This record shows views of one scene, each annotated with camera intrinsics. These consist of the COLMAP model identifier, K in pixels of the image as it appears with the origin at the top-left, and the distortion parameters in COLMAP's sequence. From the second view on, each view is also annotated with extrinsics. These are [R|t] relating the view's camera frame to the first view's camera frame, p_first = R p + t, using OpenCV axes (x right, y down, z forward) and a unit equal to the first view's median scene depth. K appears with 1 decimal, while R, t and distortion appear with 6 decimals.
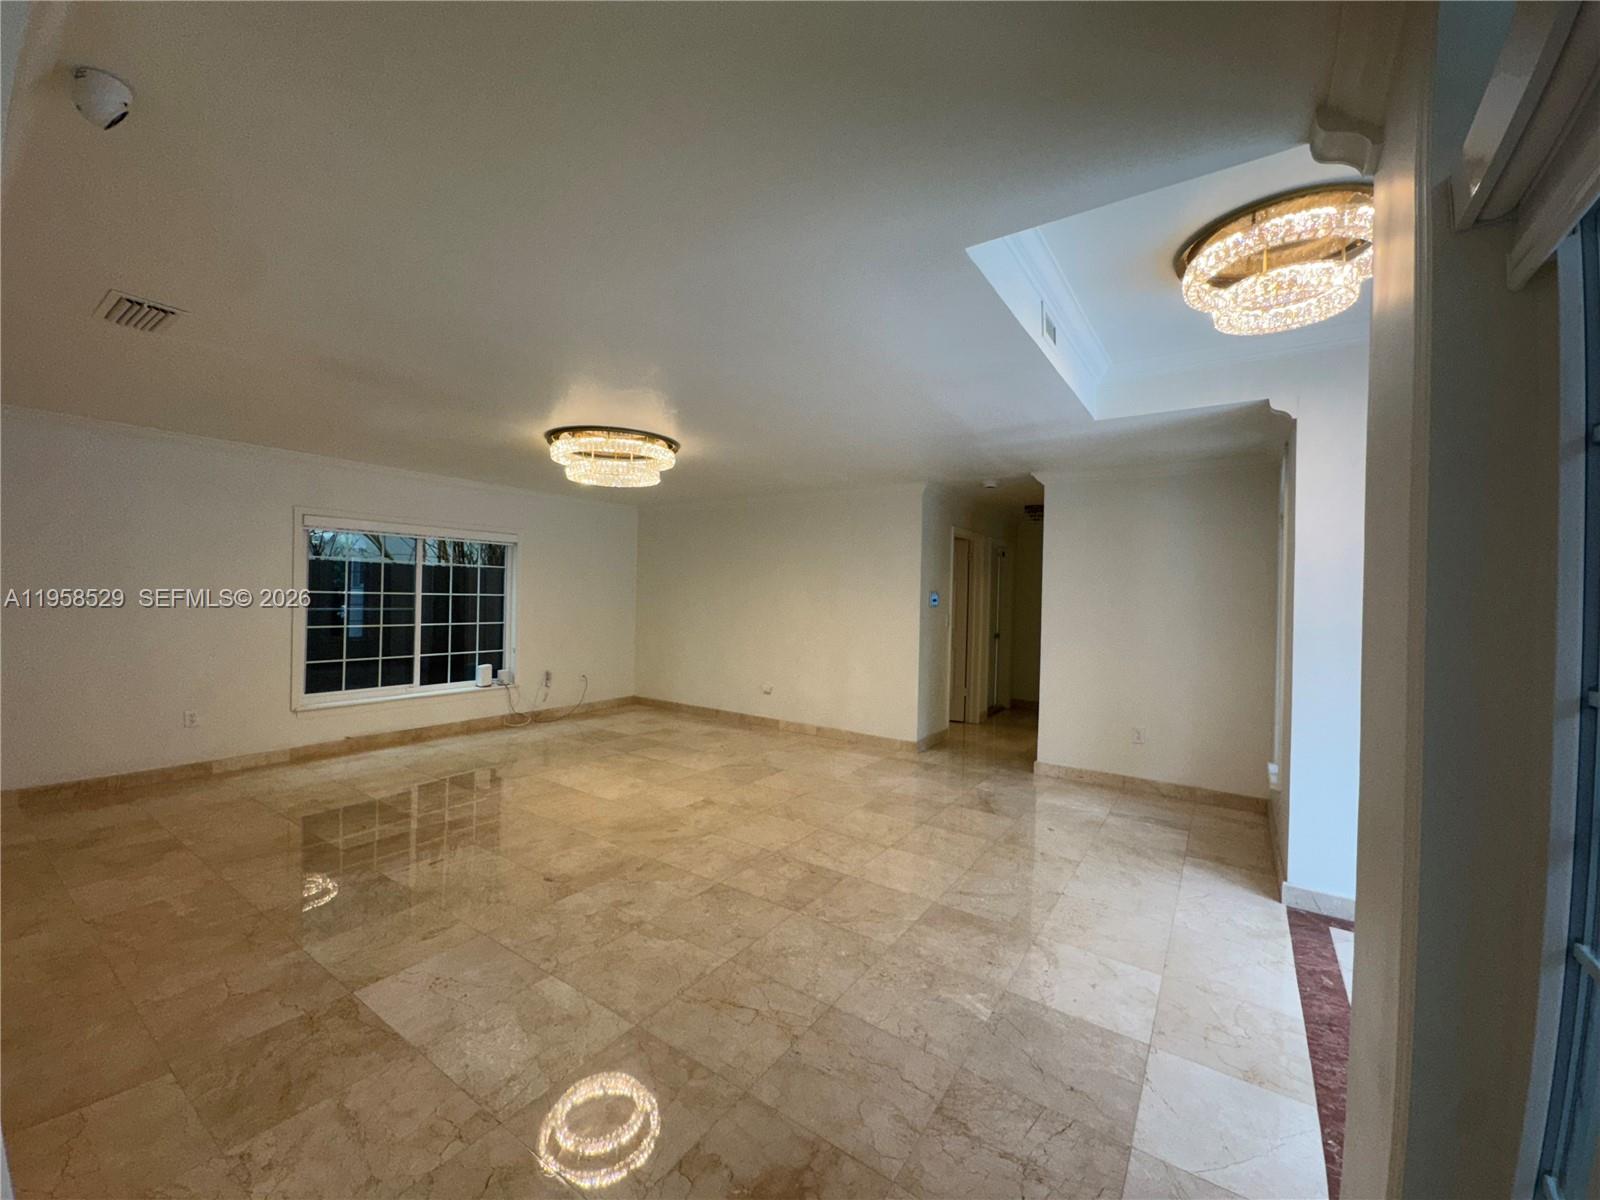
lens RADIAL K [[631.6, 0, 800.0], [0, 631.6, 600.0], [0, 0, 1]] dist [0.006668, 0.000487]
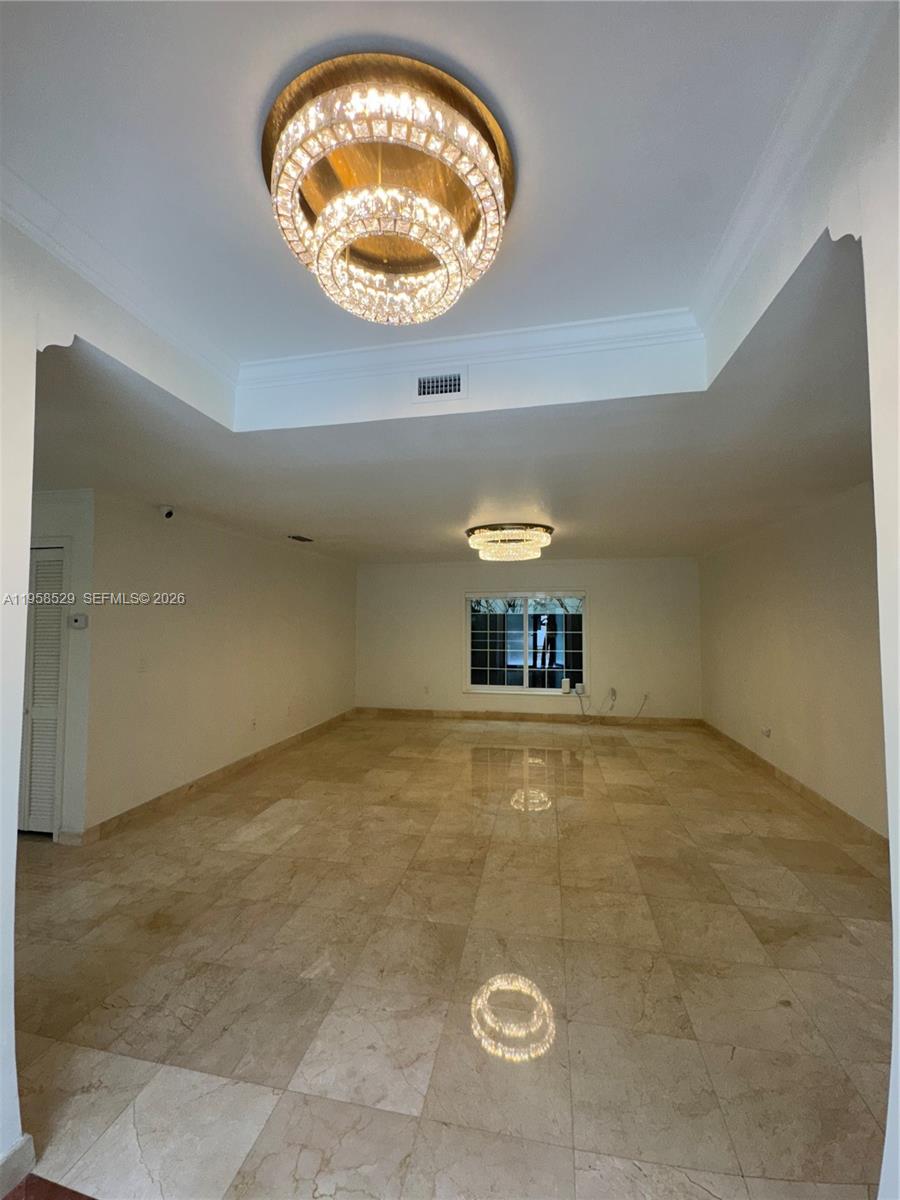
lens RADIAL K [[479.3, 0, 452.1], [0, 479.3, 599.7], [0, 0, 1]] dist [-0.002778, 0.000454]
pose [[0.382681, -0.068134, -0.921365, 0.851454], [0.004764, 0.997409, -0.071778, -0.008478], [0.923868, 0.023079, 0.382014, 0.572603]]
